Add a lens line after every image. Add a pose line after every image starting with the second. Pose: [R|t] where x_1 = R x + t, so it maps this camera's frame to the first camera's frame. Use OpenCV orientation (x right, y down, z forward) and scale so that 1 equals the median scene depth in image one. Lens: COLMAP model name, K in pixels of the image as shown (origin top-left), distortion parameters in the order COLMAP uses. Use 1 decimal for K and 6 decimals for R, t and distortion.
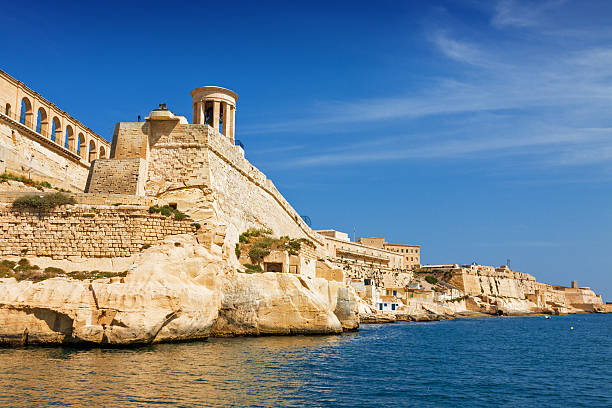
lens RADIAL K [[663.9, 0, 309.1], [0, 663.9, 217.3], [0, 0, 1]] dist [-0.005632, 0.011095]
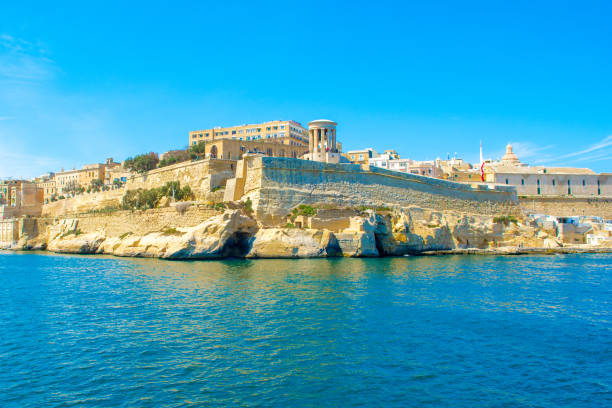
lens RADIAL K [[589.1, 0, 237.7], [0, 589.1, 203.7], [0, 0, 1]] dist [-0.011292, -0.014886]
pose [[0.576487, -0.054644, -0.815277, 1.444757], [0.116077, 0.993119, 0.015515, -0.036913], [0.808819, -0.103579, 0.578863, -0.151440]]
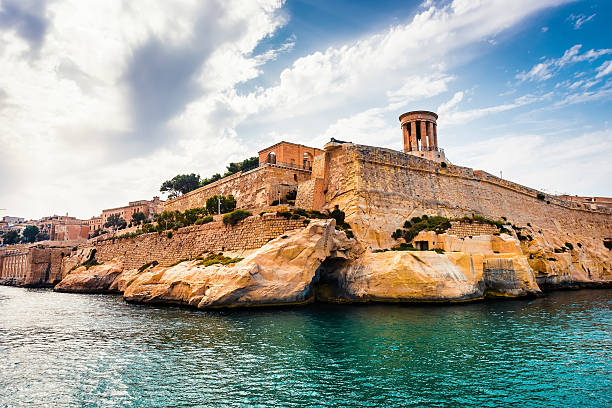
lens RADIAL K [[406.6, 0, 306.0], [0, 406.6, 204.0], [0, 0, 1]] dist [-0.004970, -0.002517]
pose [[0.665014, -0.135274, -0.734478, 0.420705], [0.116975, 0.990187, -0.076458, 0.037746], [0.737613, -0.035070, 0.674312, 0.398004]]
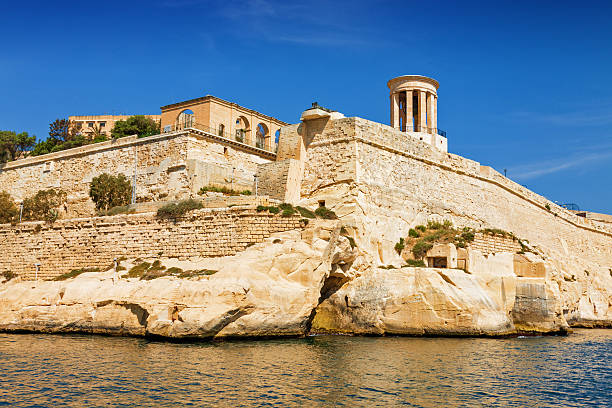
lens RADIAL K [[663.9, 0, 309.1], [0, 663.9, 217.3], [0, 0, 1]] dist [-0.005632, 0.011095]
pose [[0.844702, -0.067455, -0.530969, 0.329830], [0.065006, 0.997612, -0.023322, 0.027844], [0.531275, -0.014816, 0.847070, 0.161046]]
